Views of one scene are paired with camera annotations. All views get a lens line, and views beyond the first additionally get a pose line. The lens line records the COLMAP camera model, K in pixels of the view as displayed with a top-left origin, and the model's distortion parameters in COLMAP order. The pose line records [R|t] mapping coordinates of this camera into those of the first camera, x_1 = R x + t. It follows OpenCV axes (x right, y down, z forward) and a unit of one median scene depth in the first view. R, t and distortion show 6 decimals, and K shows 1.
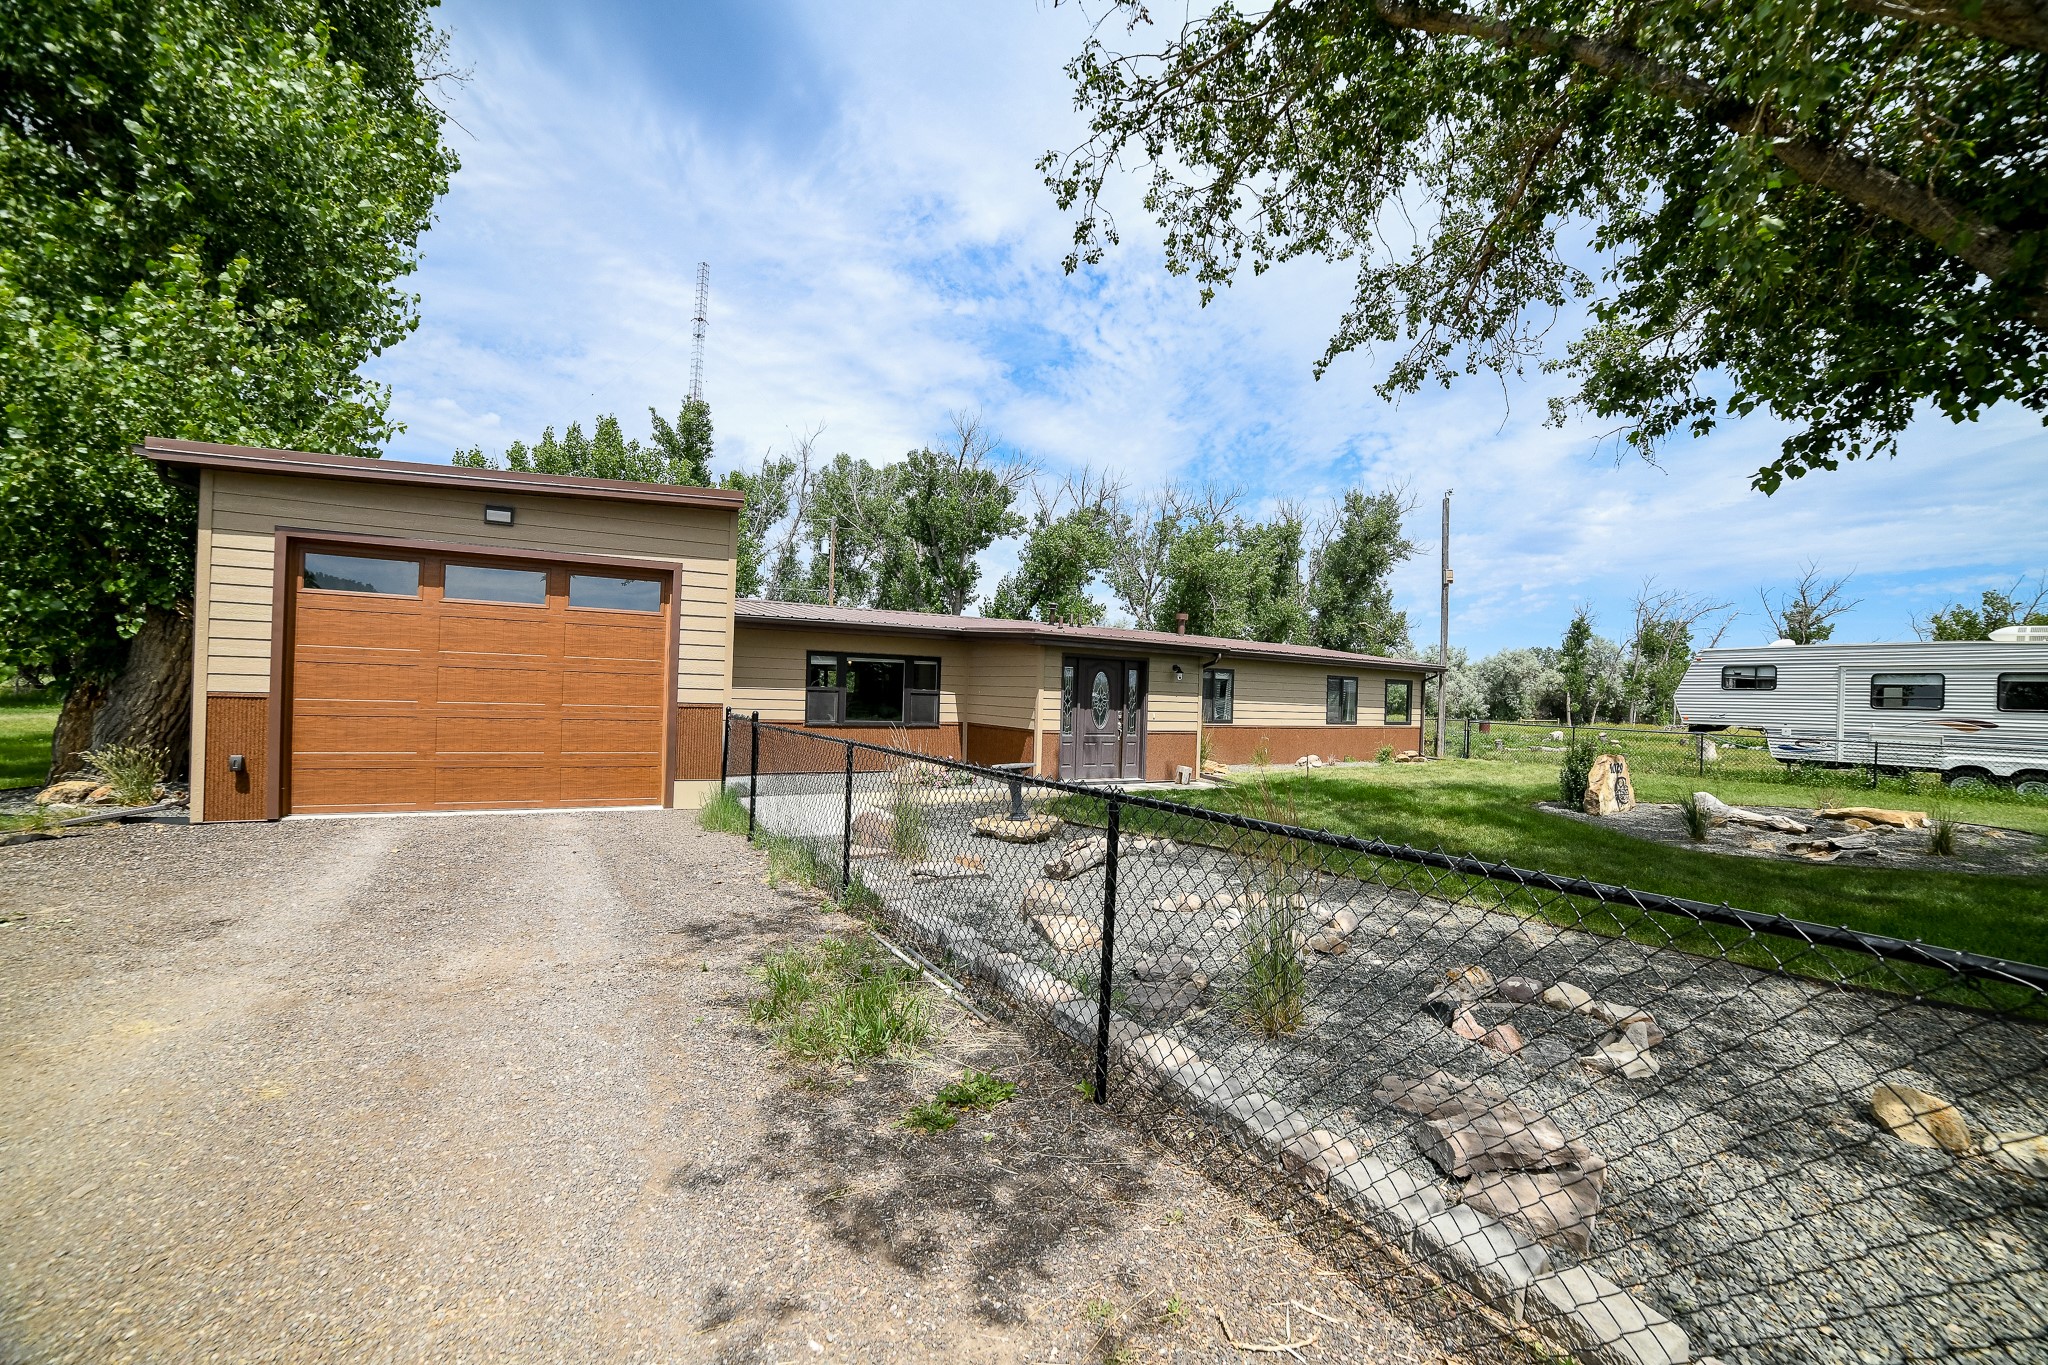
lens RADIAL K [[840.1, 0, 1037.2], [0, 840.1, 694.5], [0, 0, 1]] dist [-0.098189, 0.033610]
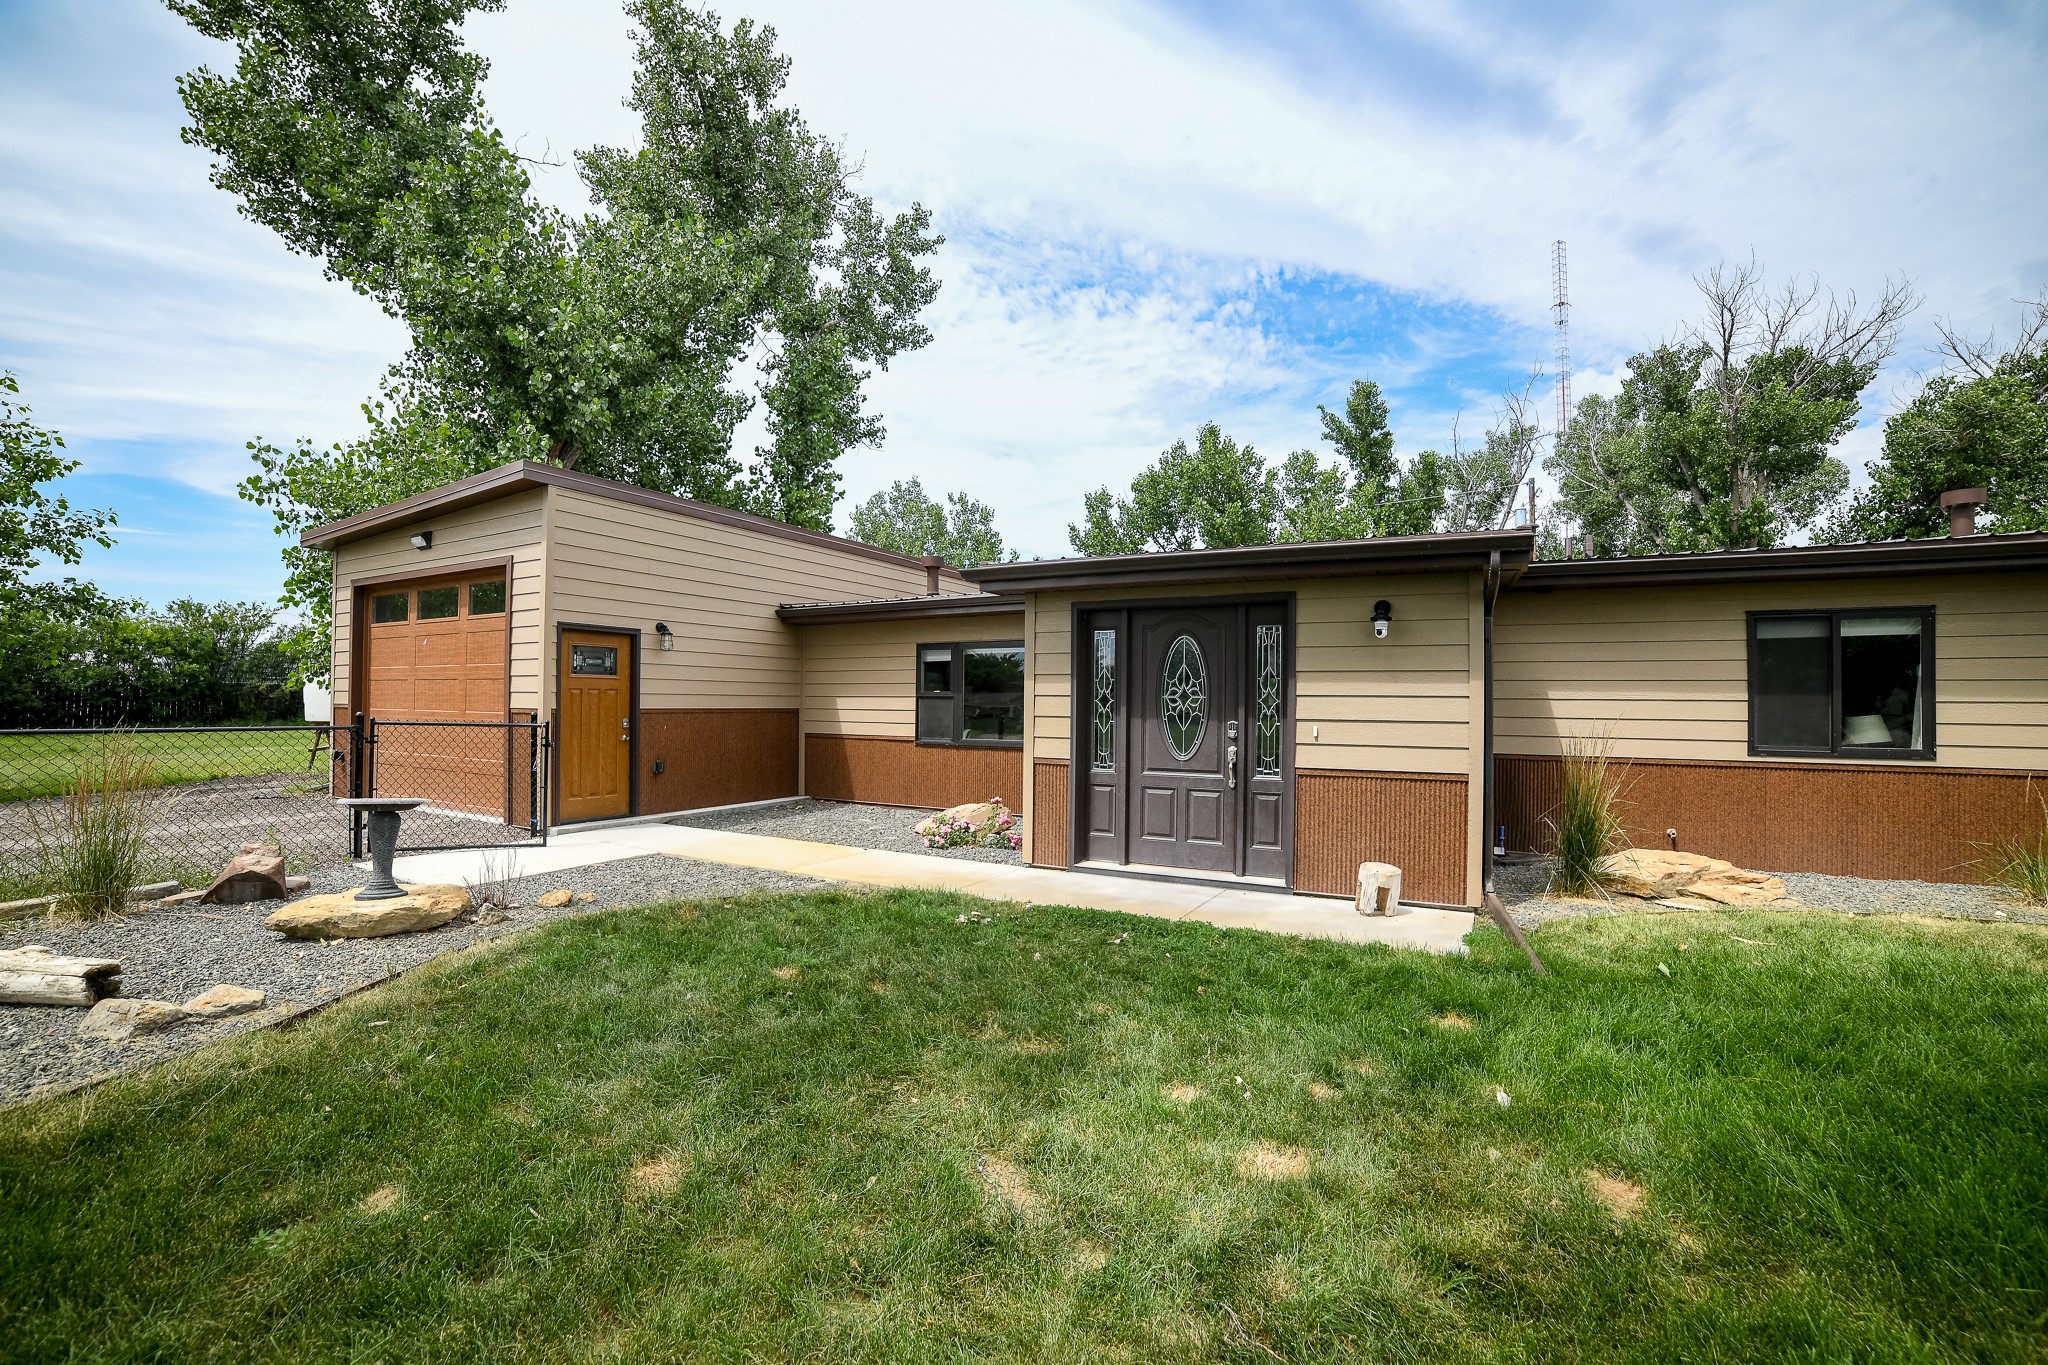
lens RADIAL K [[851.3, 0, 1030.0], [0, 851.3, 700.4], [0, 0, 1]] dist [-0.121110, 0.045795]
pose [[0.520016, -0.030531, -0.853611, 0.729649], [0.006753, 0.999477, -0.031634, 0.039417], [0.854130, 0.010686, 0.519950, 1.185365]]
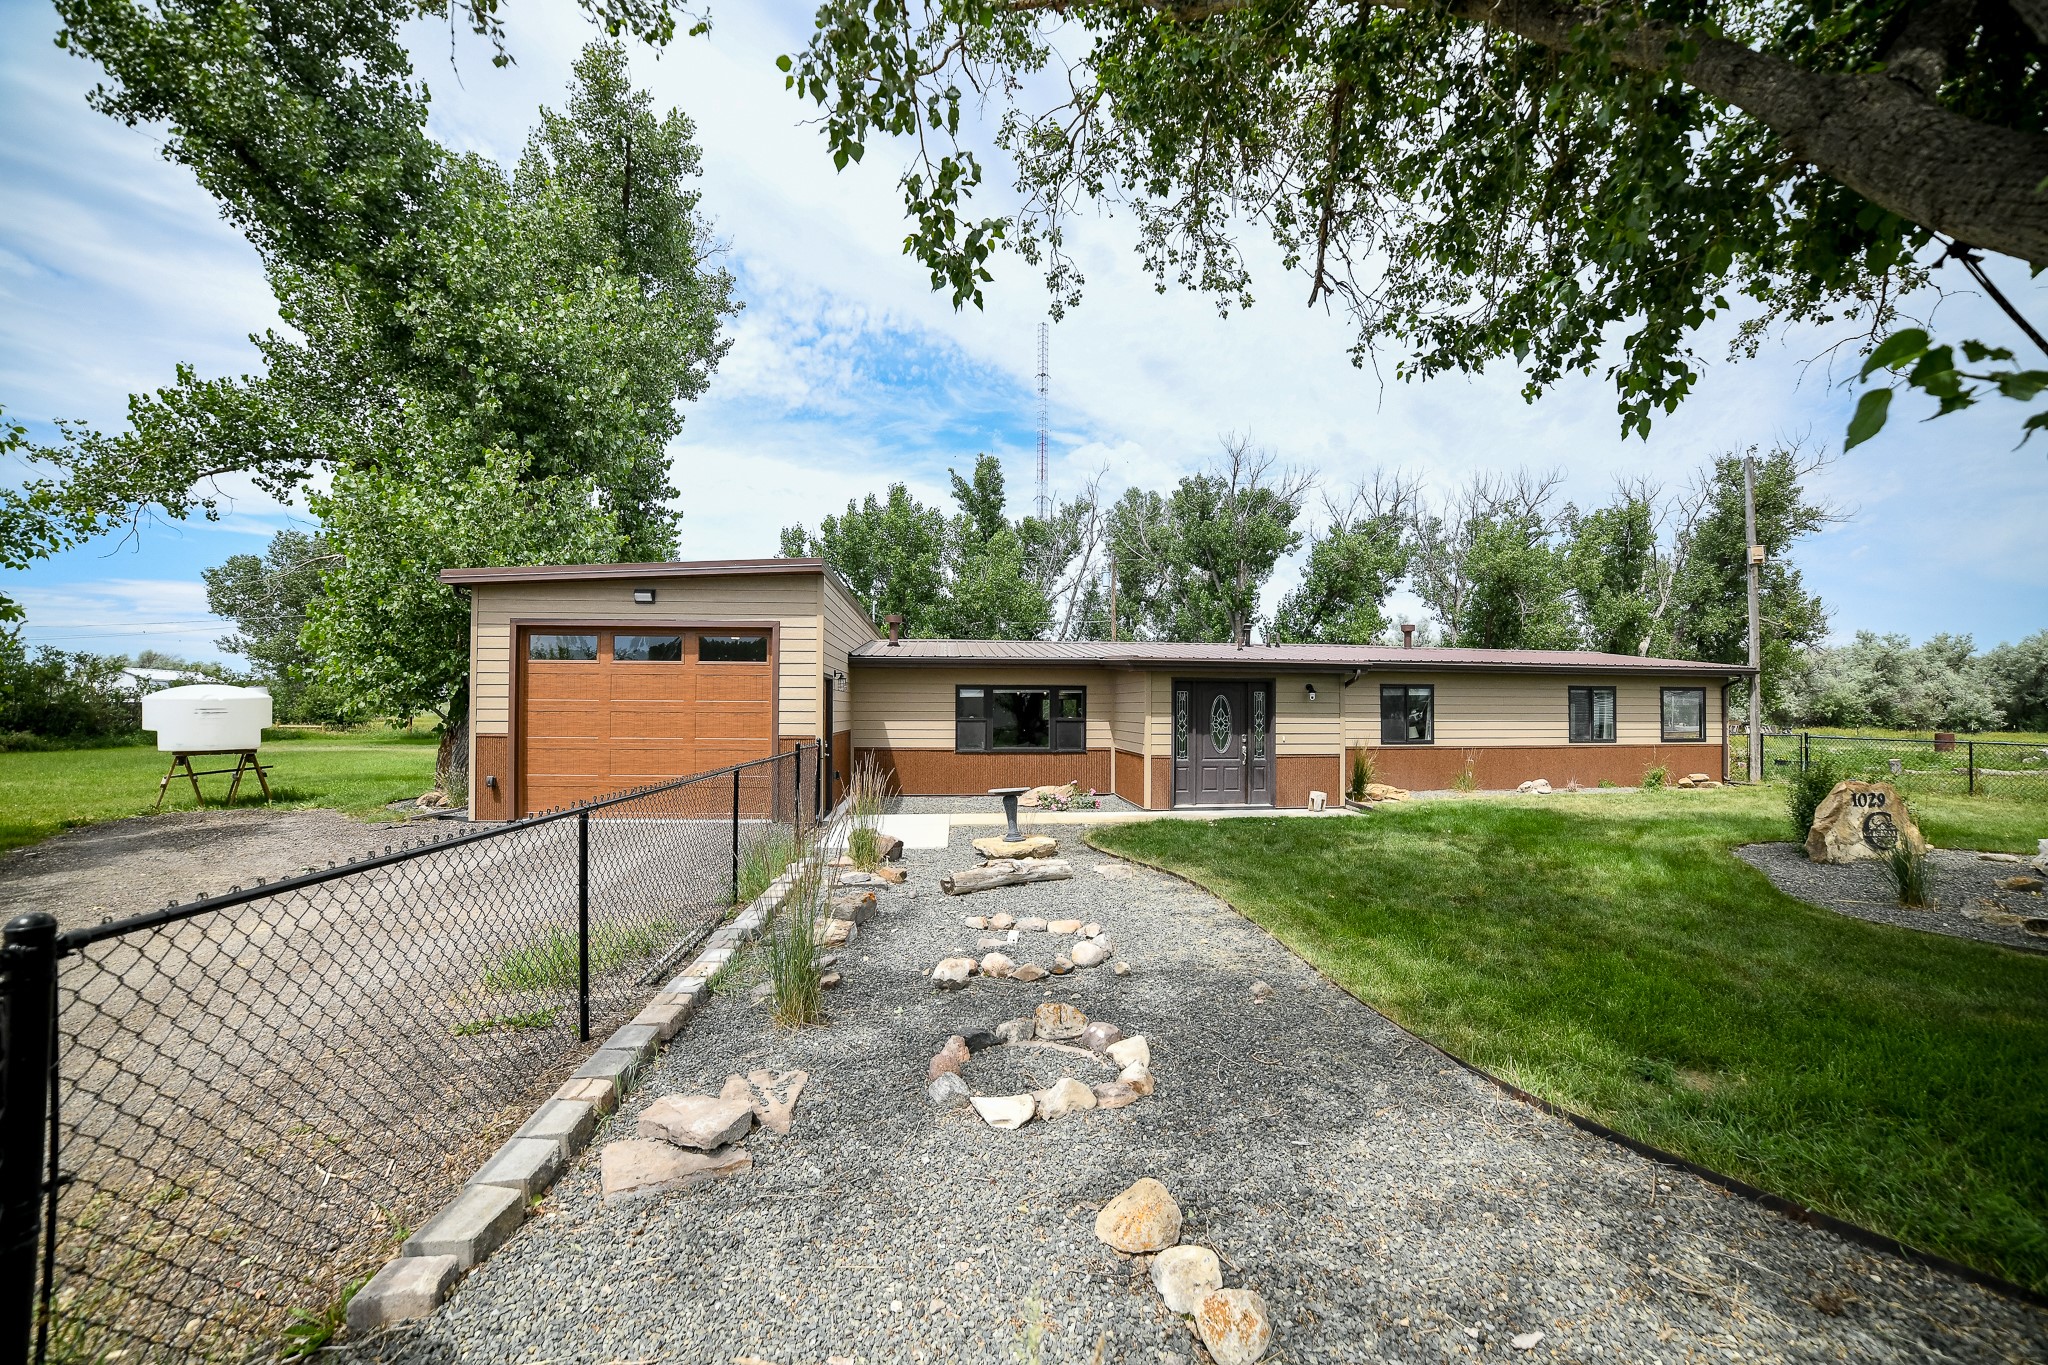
lens RADIAL K [[840.1, 0, 1037.2], [0, 840.1, 694.5], [0, 0, 1]] dist [-0.098189, 0.033610]
pose [[0.910705, -0.036672, -0.411426, 0.486425], [0.024791, 0.999108, -0.034180, 0.001466], [0.412312, 0.020928, 0.910802, 0.035645]]
